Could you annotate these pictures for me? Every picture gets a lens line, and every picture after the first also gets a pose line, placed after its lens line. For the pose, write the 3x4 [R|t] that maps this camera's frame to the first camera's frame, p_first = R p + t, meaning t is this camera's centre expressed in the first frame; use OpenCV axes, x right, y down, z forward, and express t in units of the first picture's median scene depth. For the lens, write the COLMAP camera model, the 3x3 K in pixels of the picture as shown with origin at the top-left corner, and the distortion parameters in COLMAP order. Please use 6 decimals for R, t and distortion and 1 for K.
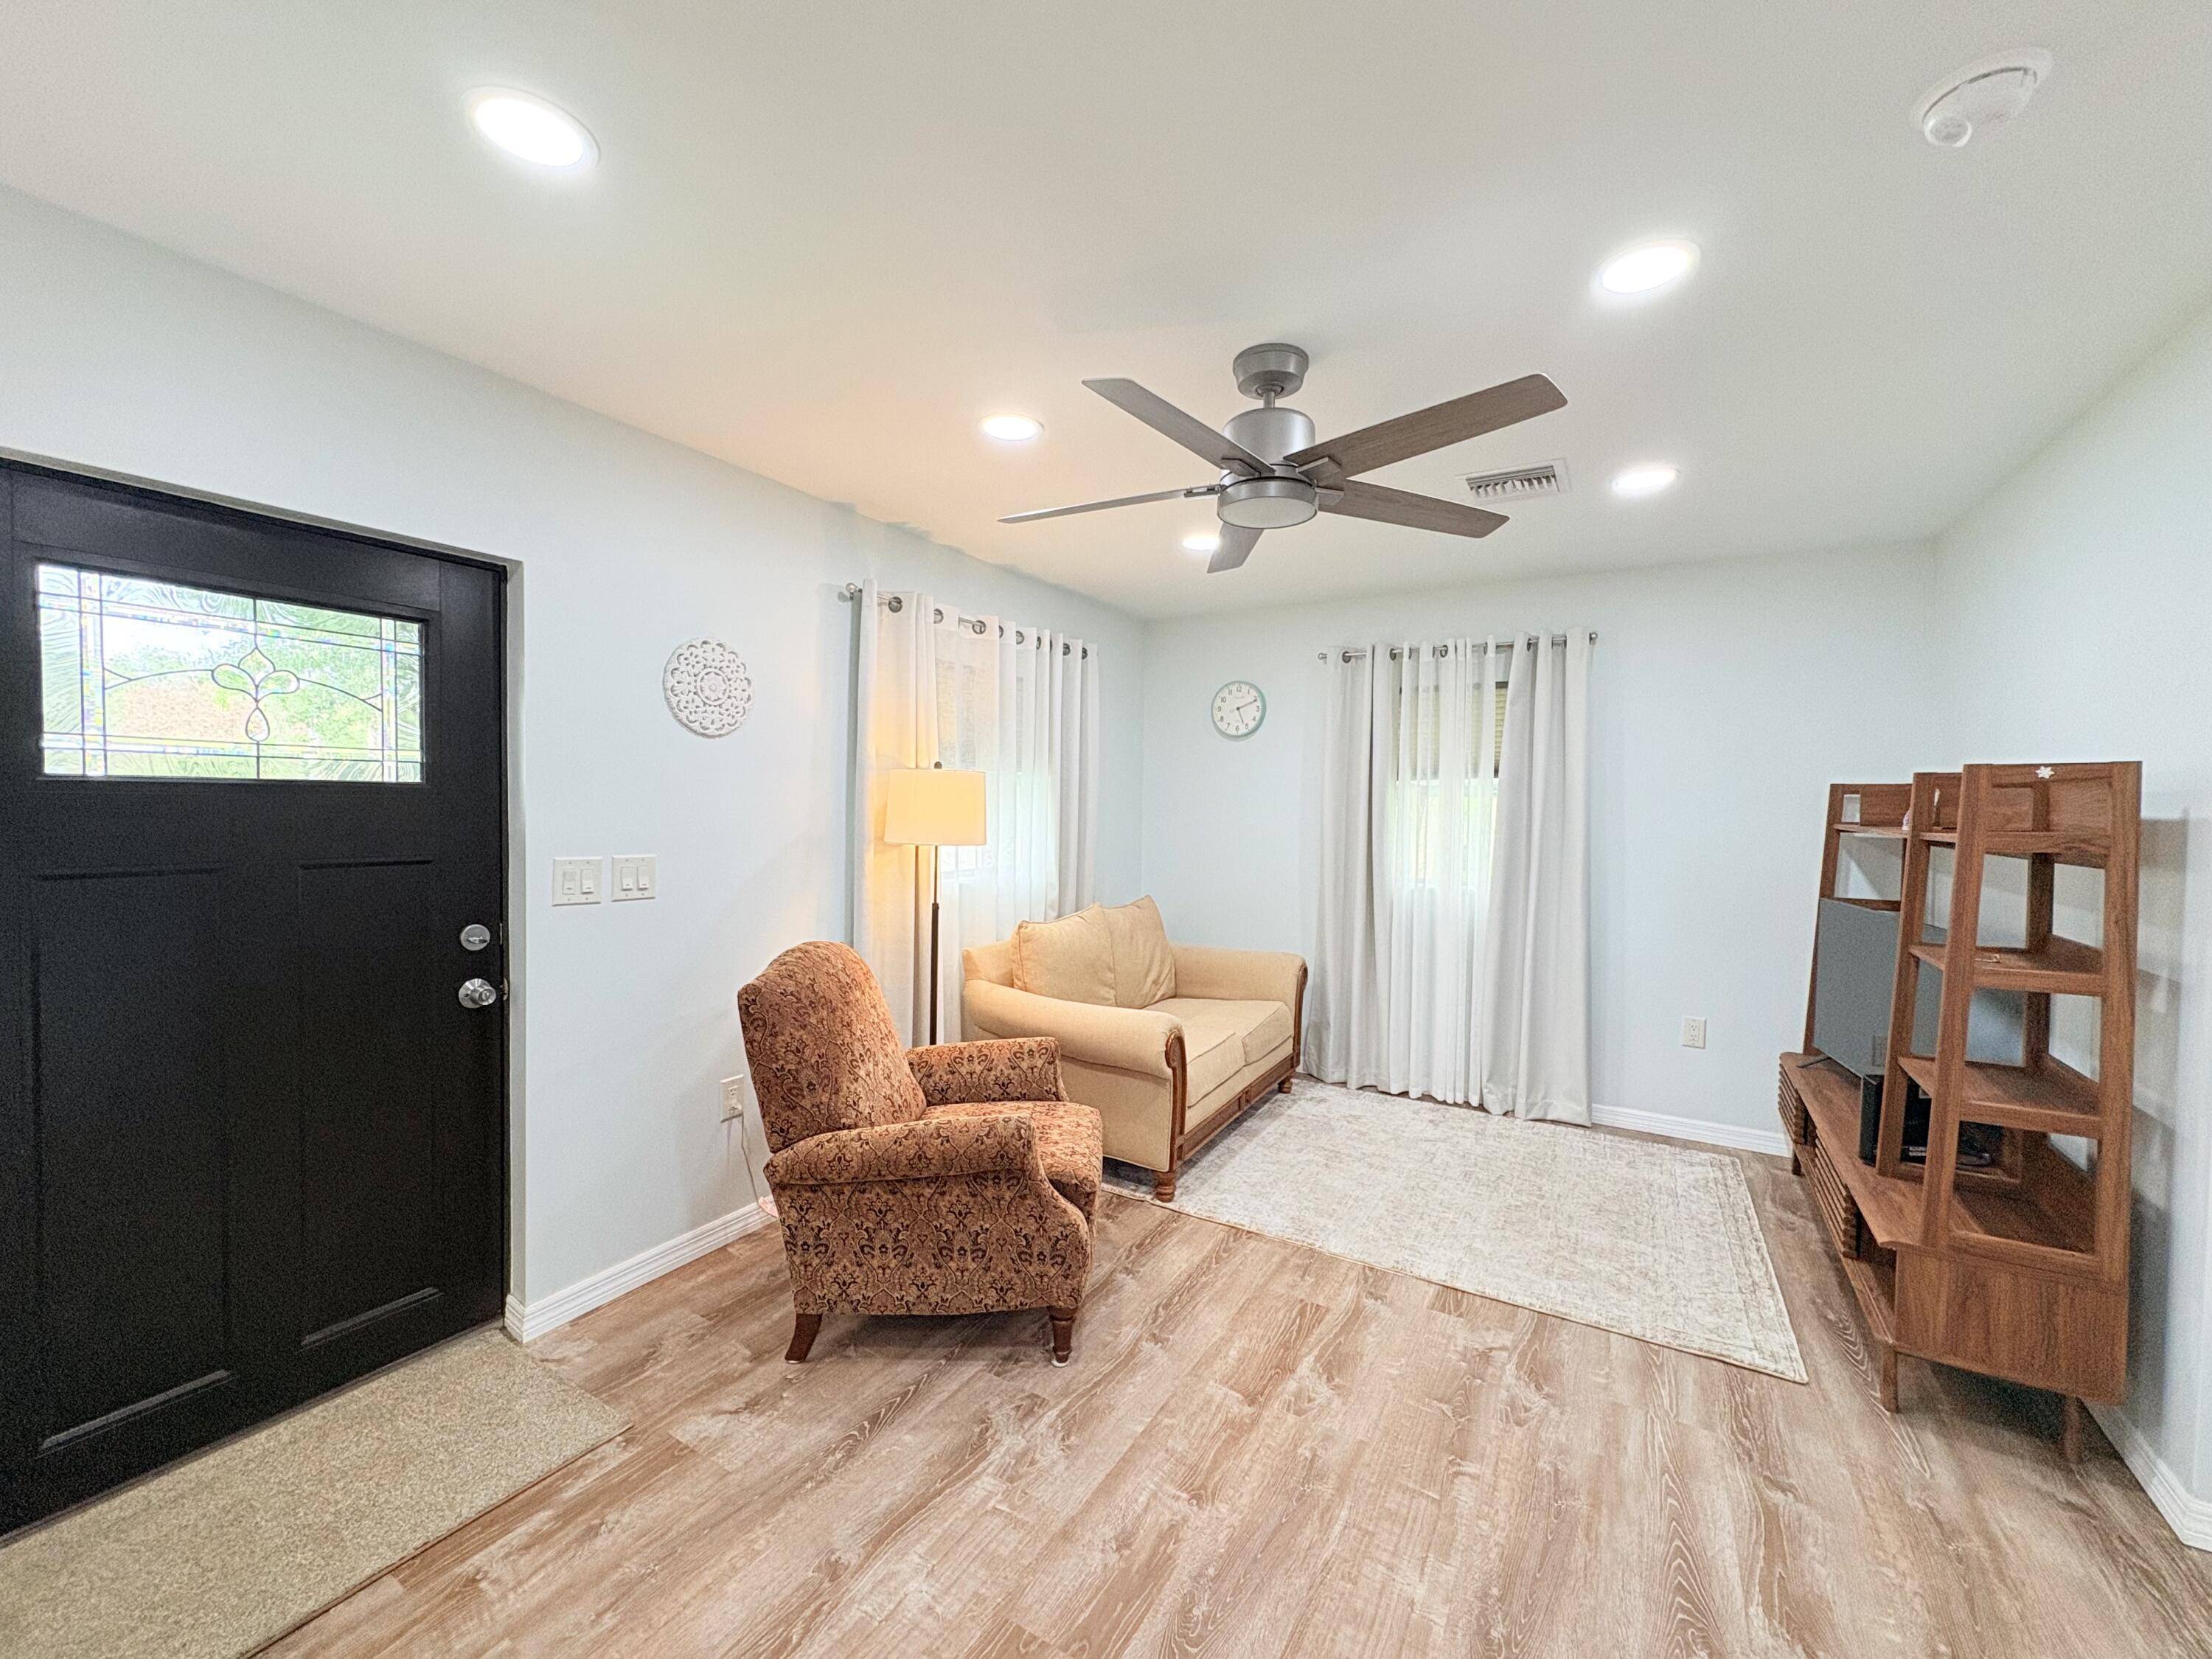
lens RADIAL K [[883.6, 0, 1106.0], [0, 883.6, 829.5], [0, 0, 1]] dist [0.002683, -0.000497]
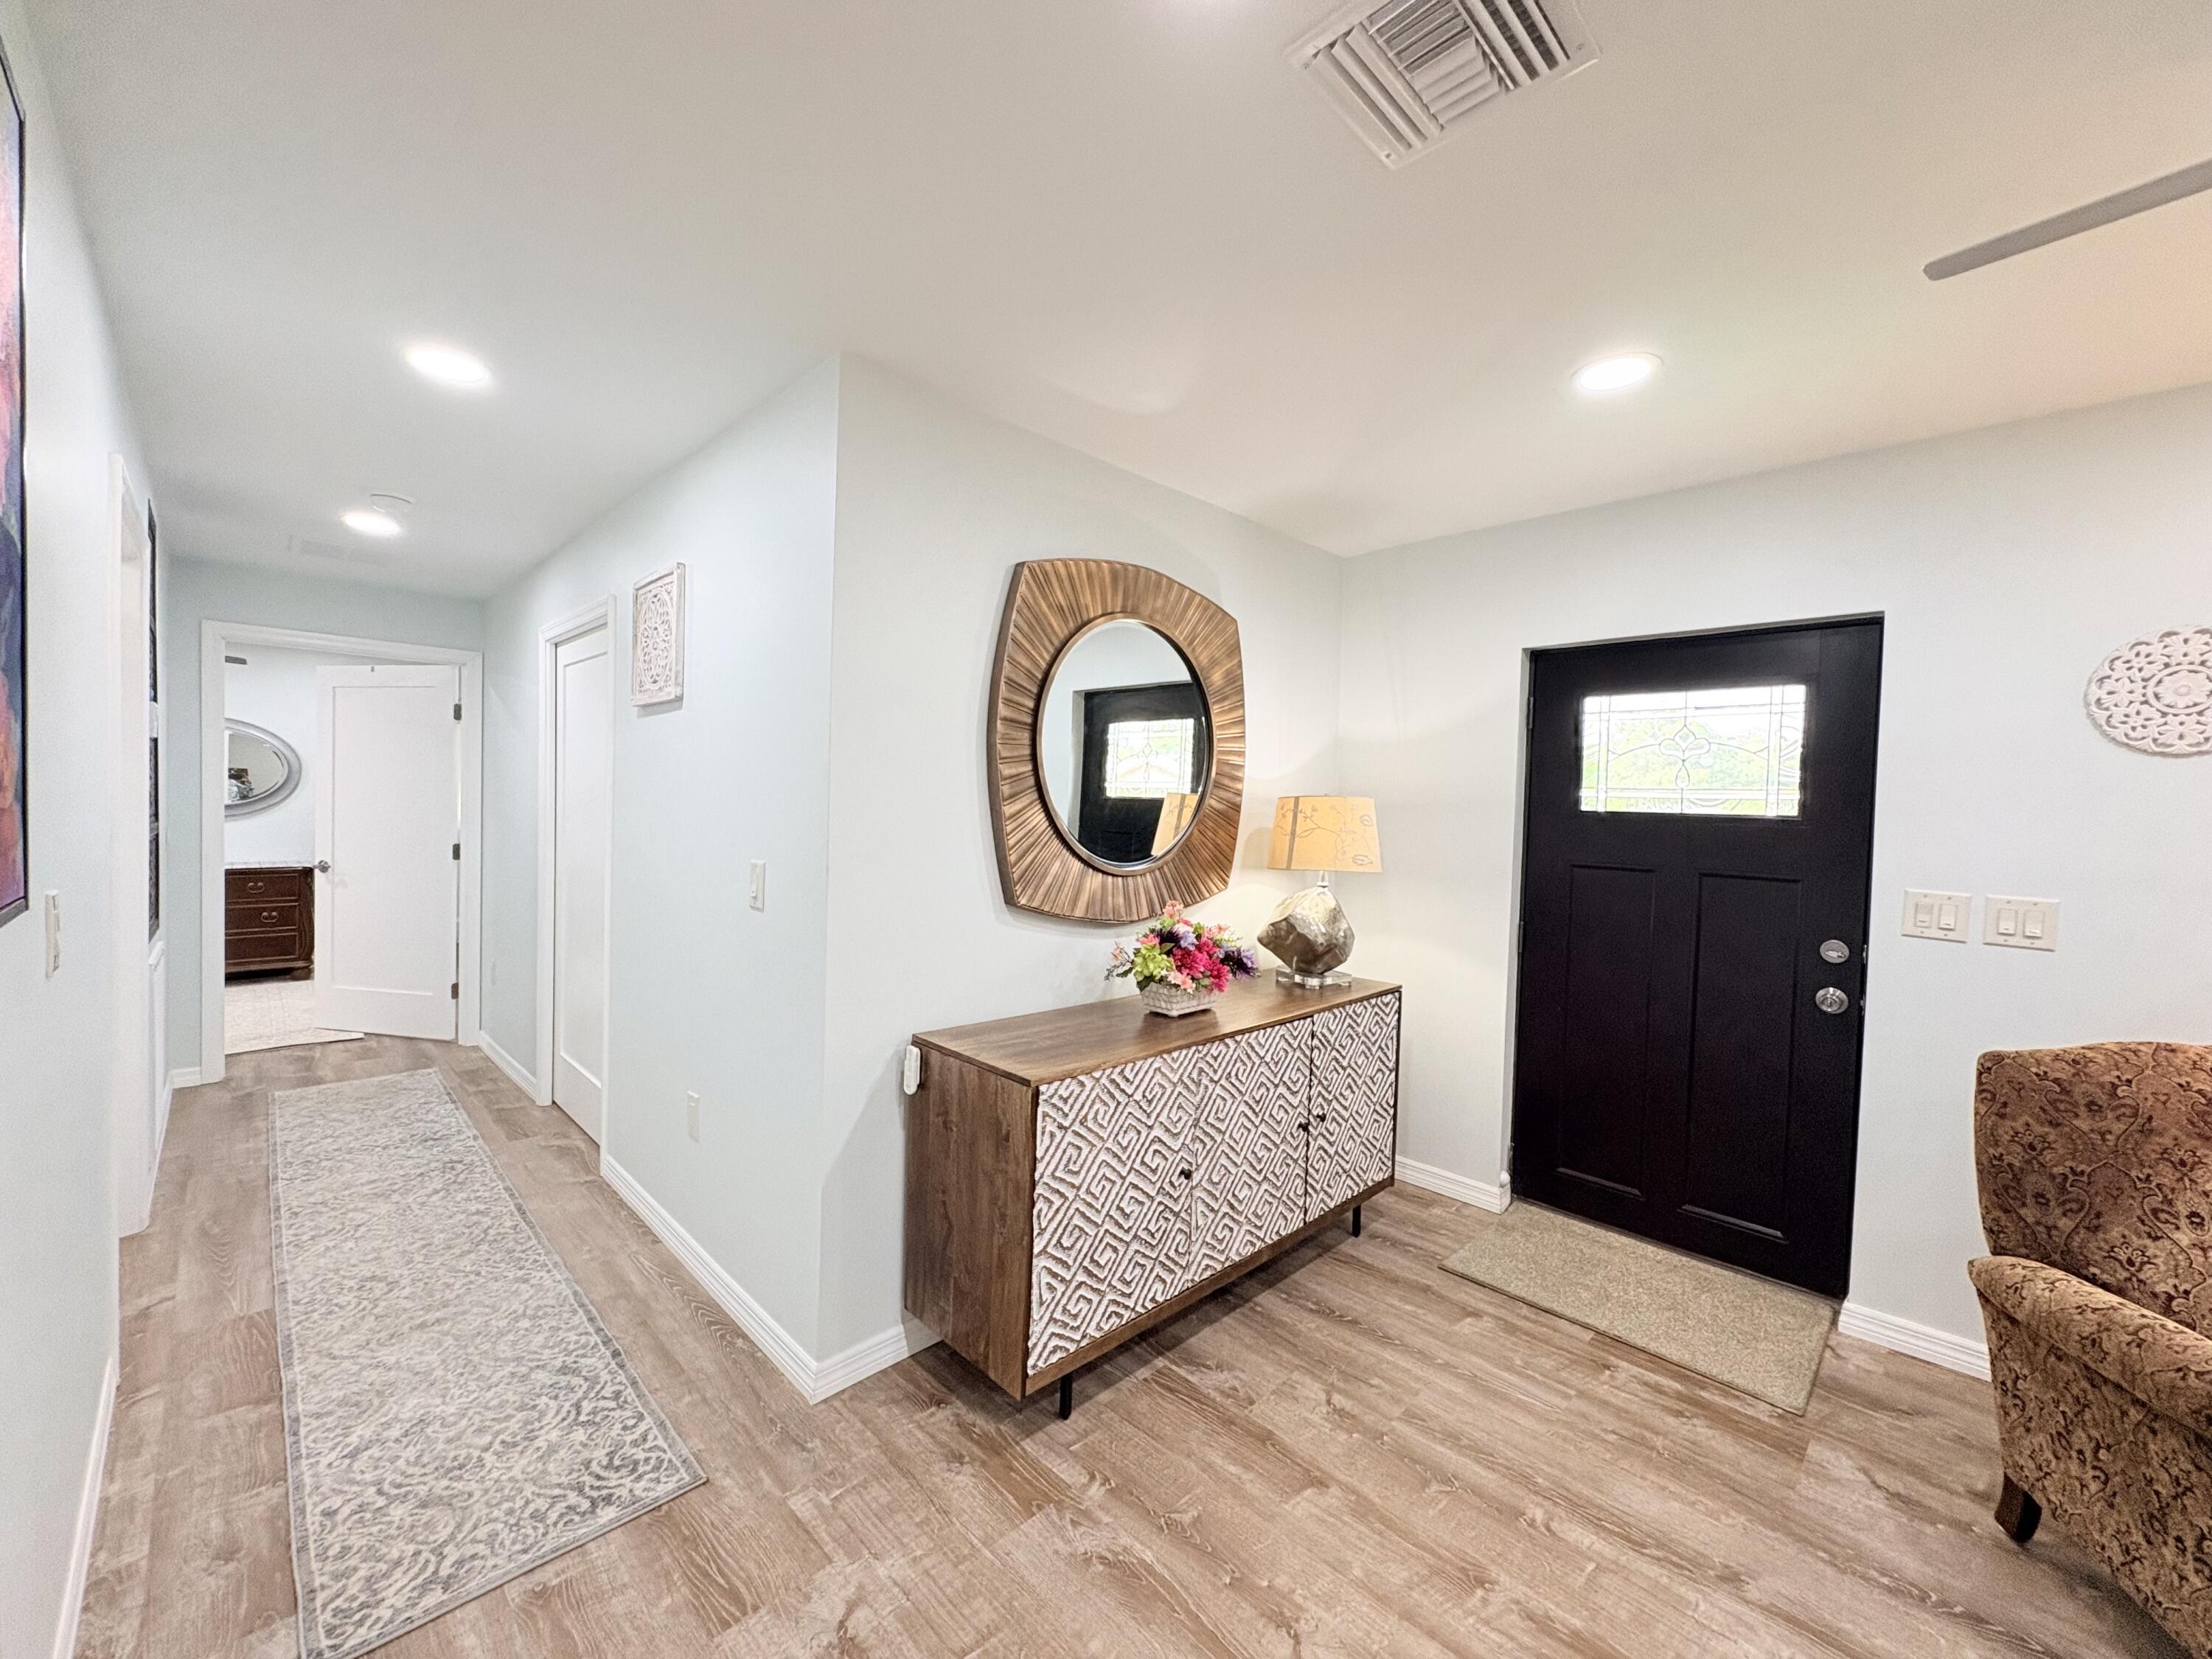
lens RADIAL K [[883.6, 0, 1106.0], [0, 883.6, 829.5], [0, 0, 1]] dist [0.002683, -0.000497]
pose [[-0.249539, 0.006899, -0.968340, 0.652660], [-0.059738, 0.997960, 0.022505, -0.004633], [0.966520, 0.063463, -0.248618, 0.383173]]
